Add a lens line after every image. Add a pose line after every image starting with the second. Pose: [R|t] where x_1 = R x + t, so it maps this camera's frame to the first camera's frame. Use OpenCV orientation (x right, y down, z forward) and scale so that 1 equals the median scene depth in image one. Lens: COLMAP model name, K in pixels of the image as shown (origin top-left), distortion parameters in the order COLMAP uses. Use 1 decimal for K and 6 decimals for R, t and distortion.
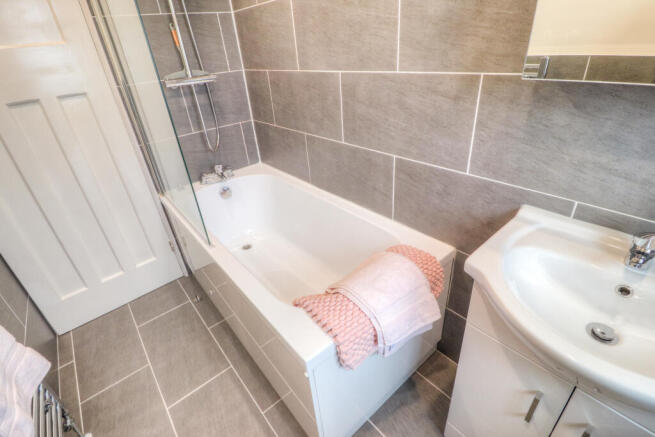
lens RADIAL K [[307.4, 0, 327.1], [0, 307.4, 215.1], [0, 0, 1]] dist [-0.001665, -0.013474]
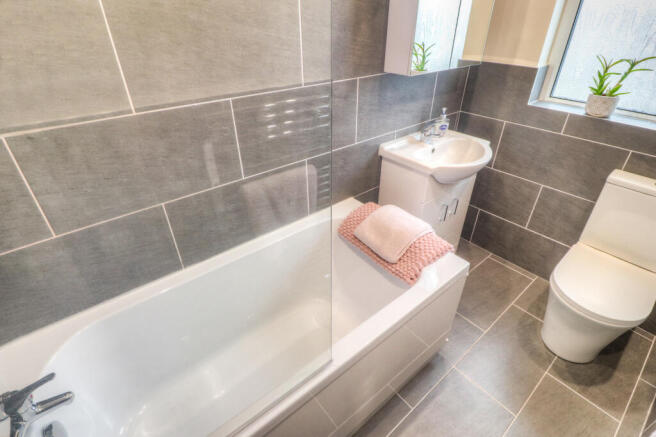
lens RADIAL K [[307.9, 0, 327.6], [0, 307.9, 215.1], [0, 0, 1]] dist [-0.001665, -0.013474]
pose [[0.026727, -0.469713, 0.882414, -1.077216], [0.507855, 0.766707, 0.392740, -0.541439], [-0.861028, 0.437642, 0.259038, 0.897280]]
